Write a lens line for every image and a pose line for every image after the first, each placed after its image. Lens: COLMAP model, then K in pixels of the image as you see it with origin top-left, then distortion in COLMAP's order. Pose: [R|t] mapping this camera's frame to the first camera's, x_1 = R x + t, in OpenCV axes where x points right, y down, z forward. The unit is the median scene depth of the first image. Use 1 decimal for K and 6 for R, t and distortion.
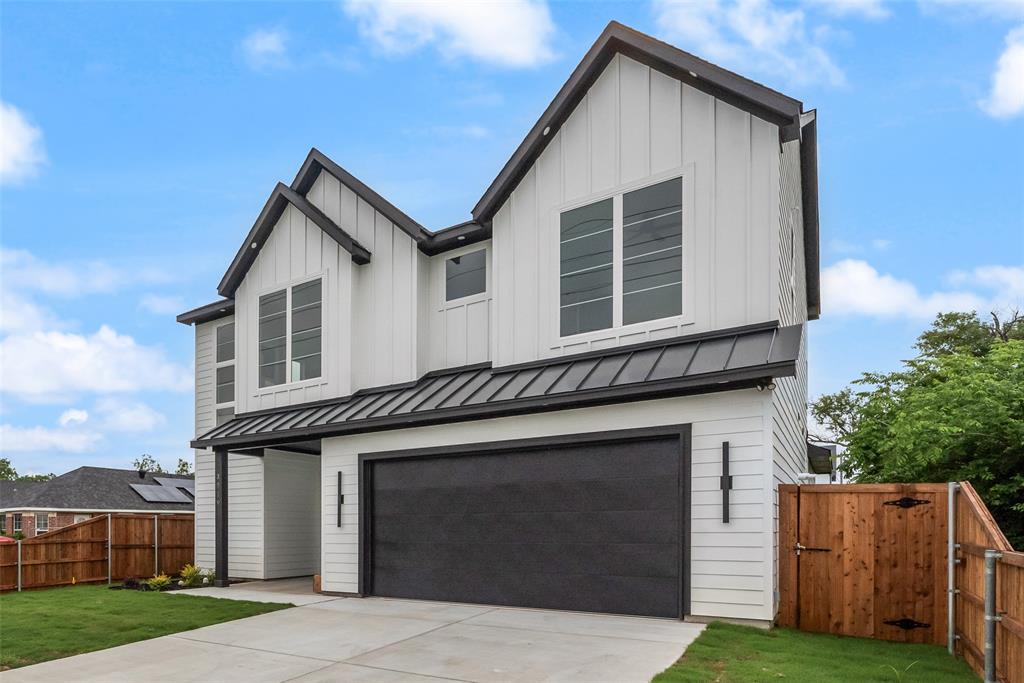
lens RADIAL K [[487.0, 0, 511.7], [0, 487.0, 309.5], [0, 0, 1]] dist [-0.000514, -0.001014]
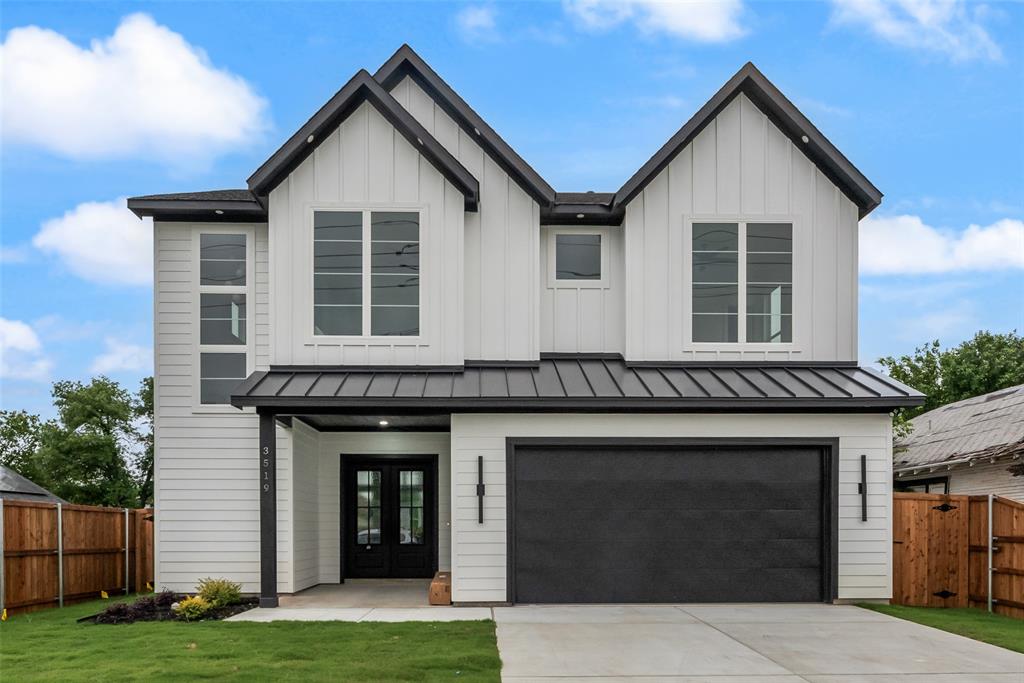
lens RADIAL K [[475.5, 0, 538.8], [0, 475.5, 335.2], [0, 0, 1]] dist [-0.002802, 0.000104]
pose [[0.871825, 0.185852, 0.453189, -0.653141], [-0.202278, 0.979249, -0.012454, 0.122940], [-0.446099, -0.080813, 0.891328, 0.260522]]
